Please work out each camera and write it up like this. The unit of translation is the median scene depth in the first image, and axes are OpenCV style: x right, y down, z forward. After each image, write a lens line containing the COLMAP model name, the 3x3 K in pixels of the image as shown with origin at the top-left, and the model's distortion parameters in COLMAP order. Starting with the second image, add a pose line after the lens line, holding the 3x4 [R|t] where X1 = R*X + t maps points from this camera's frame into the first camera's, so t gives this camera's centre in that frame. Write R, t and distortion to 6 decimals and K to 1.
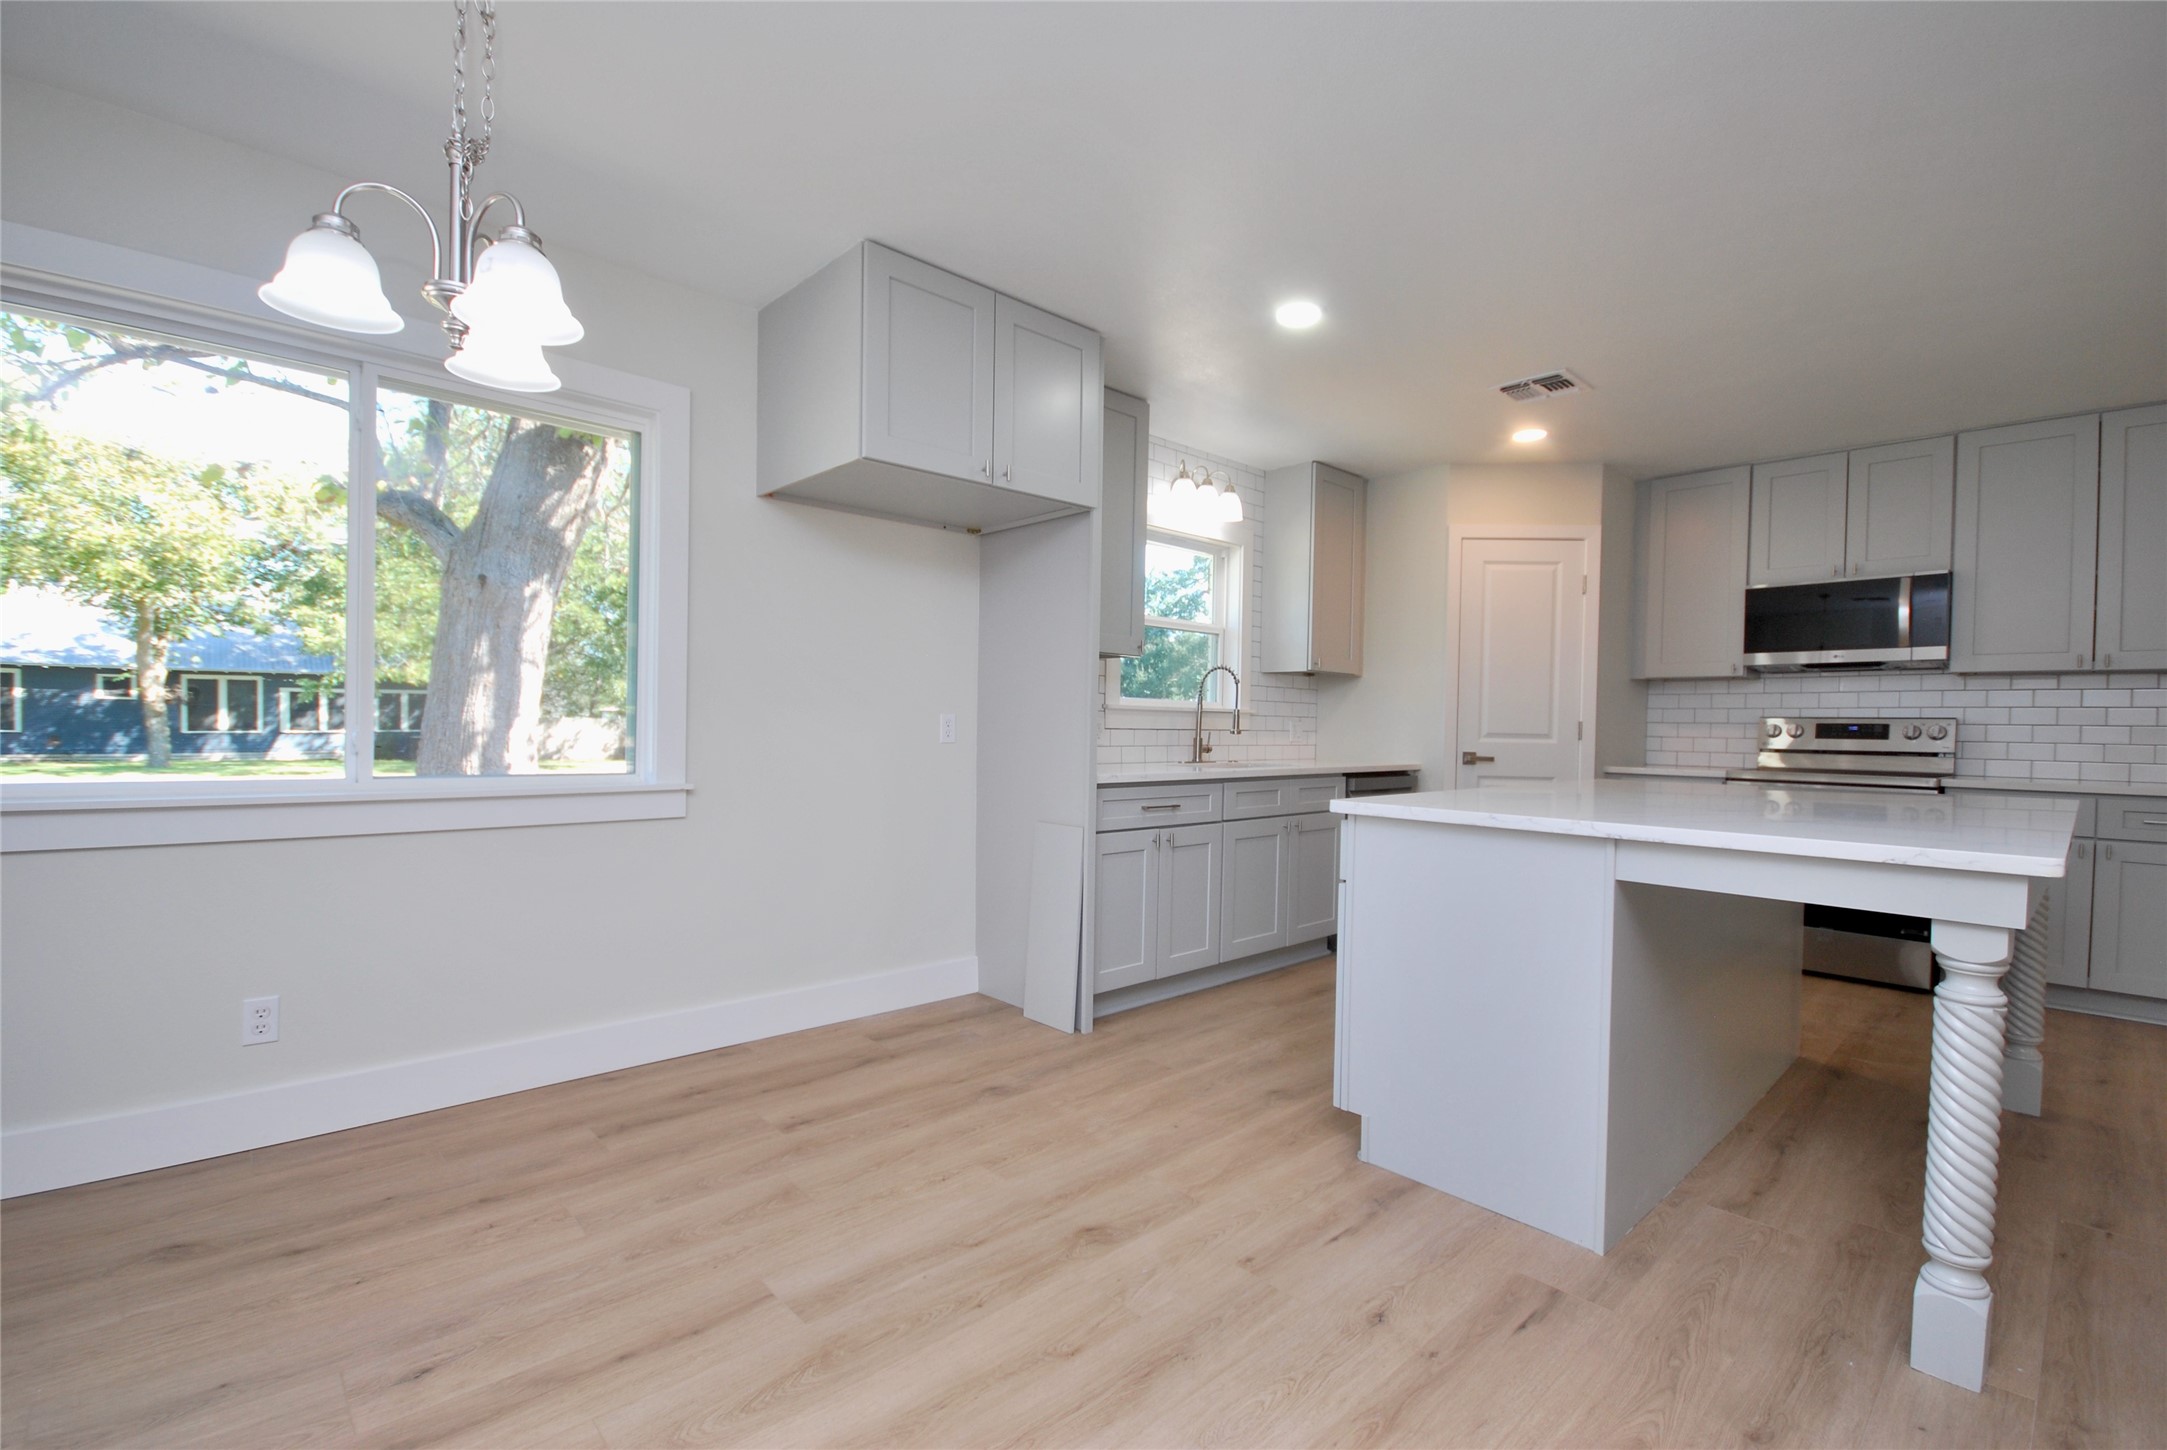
lens RADIAL K [[953.1, 0, 1088.9], [0, 953.1, 739.9], [0, 0, 1]] dist [0.004434, -0.007439]
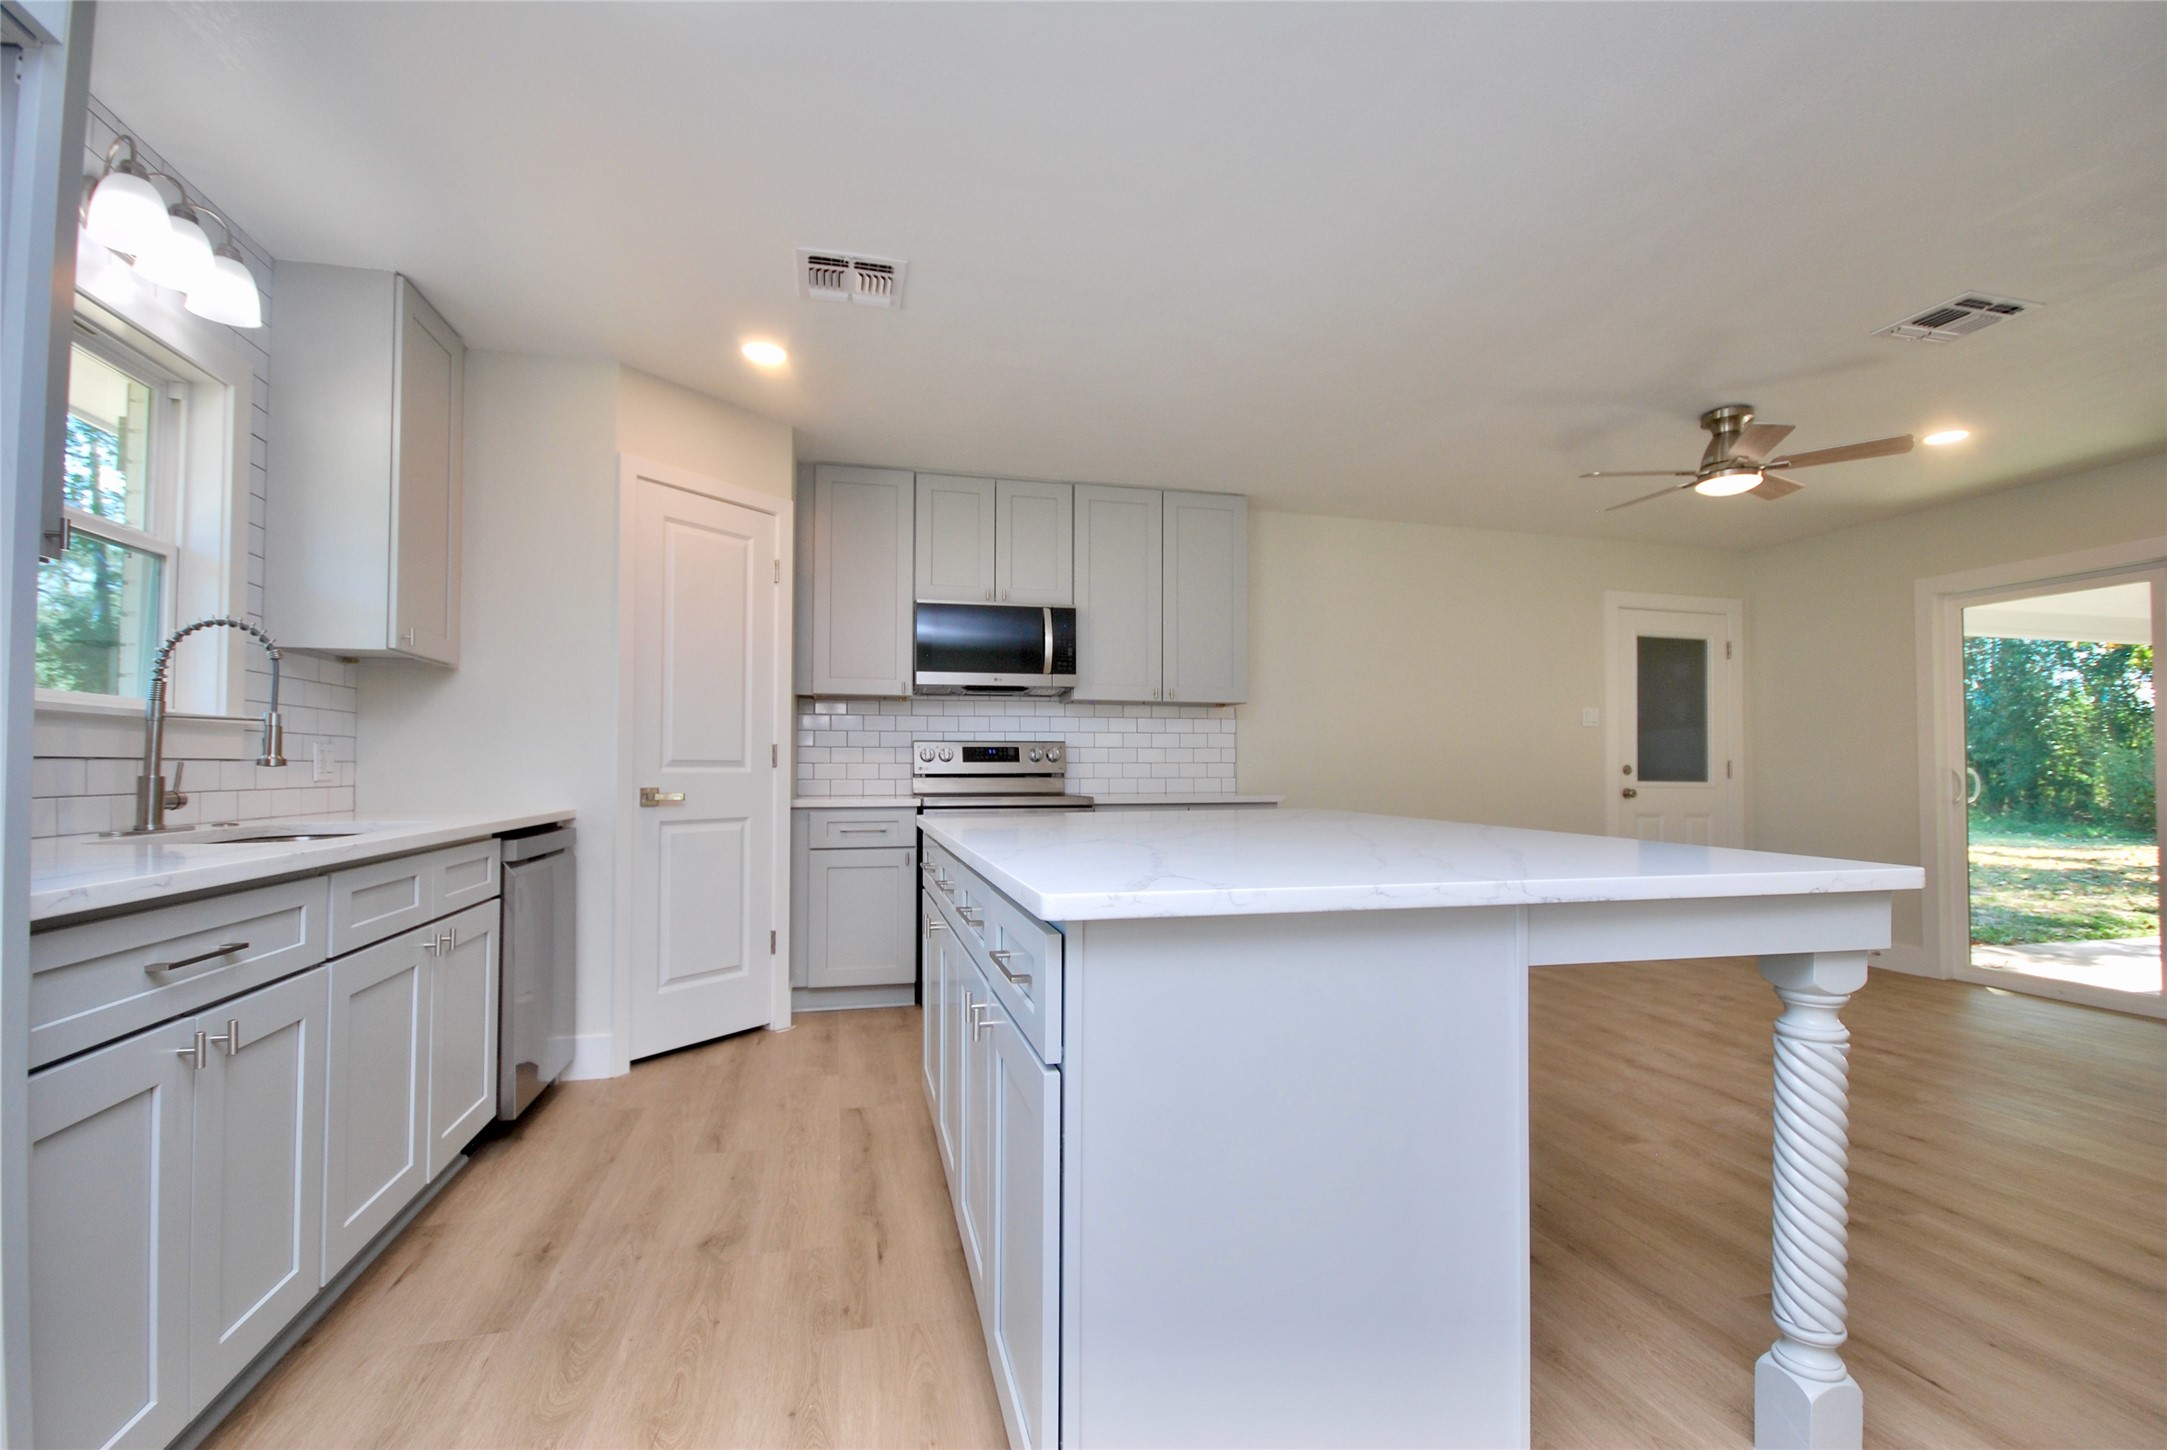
lens RADIAL K [[984.4, 0, 1087.5], [0, 984.4, 746.7], [0, 0, 1]] dist [0.001851, -0.001934]
pose [[0.488189, 0.001965, 0.872736, -0.072357], [0.021092, 0.999679, -0.014050, -0.000350], [-0.872483, 0.025267, 0.487991, 0.401774]]
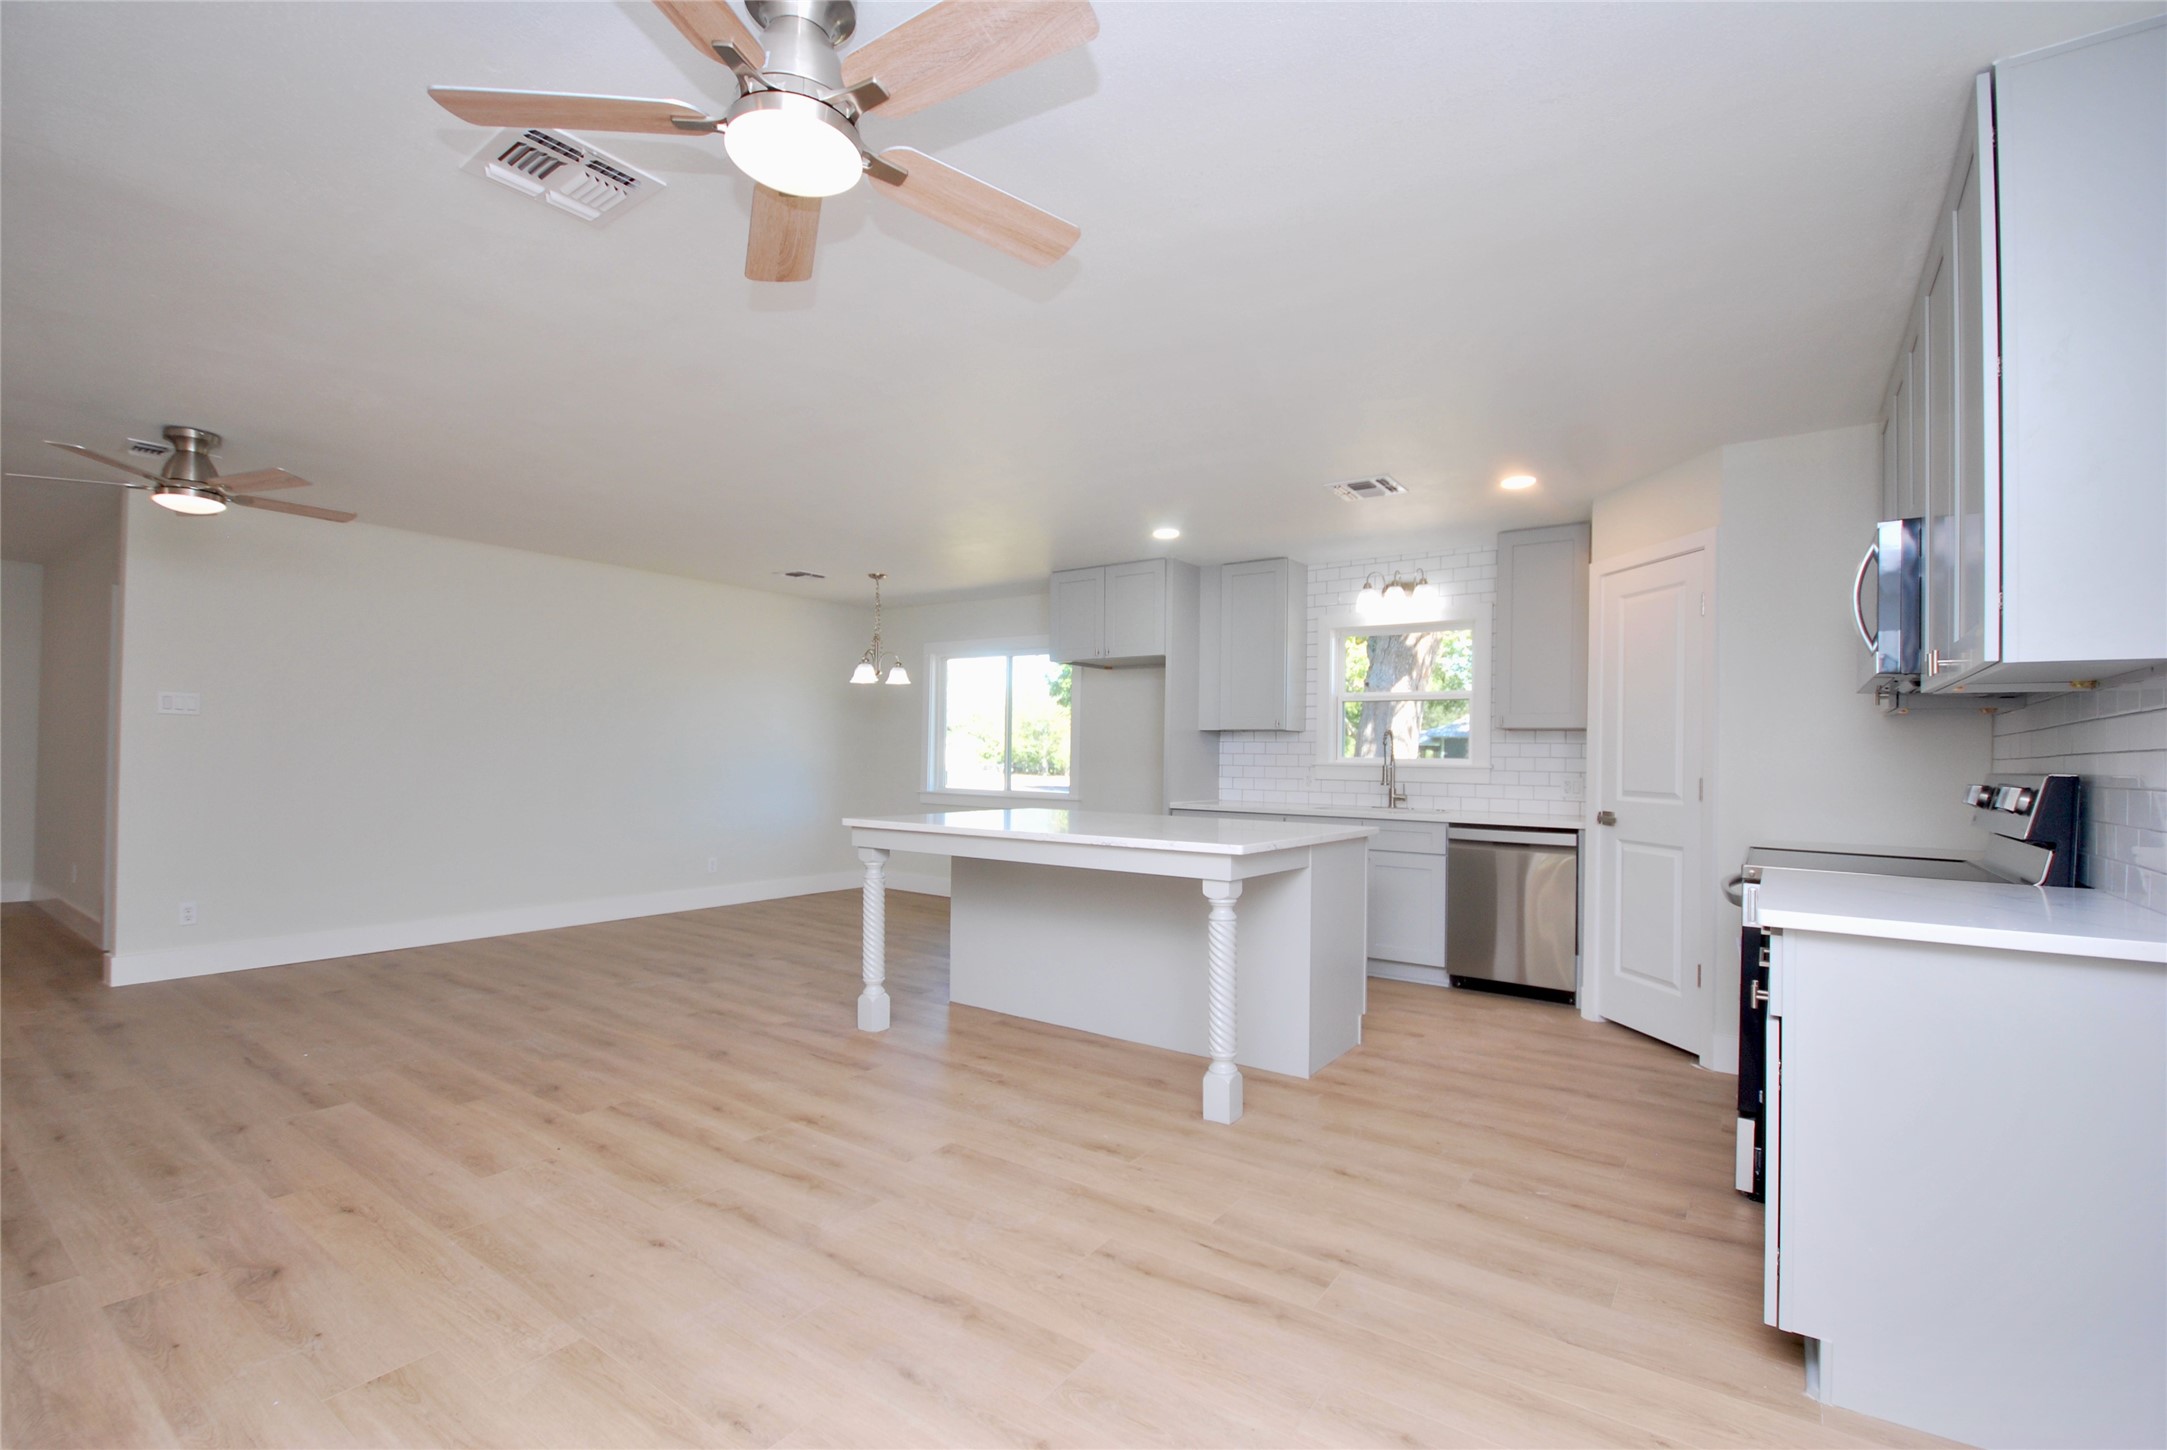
lens RADIAL K [[953.1, 0, 1097.3], [0, 953.1, 743.2], [0, 0, 1]] dist [0.004434, -0.007439]
pose [[0.203042, -0.027978, -0.978770, 1.261835], [-0.028876, 0.998986, -0.034546, -0.006970], [0.978744, 0.035277, 0.202029, 0.372695]]
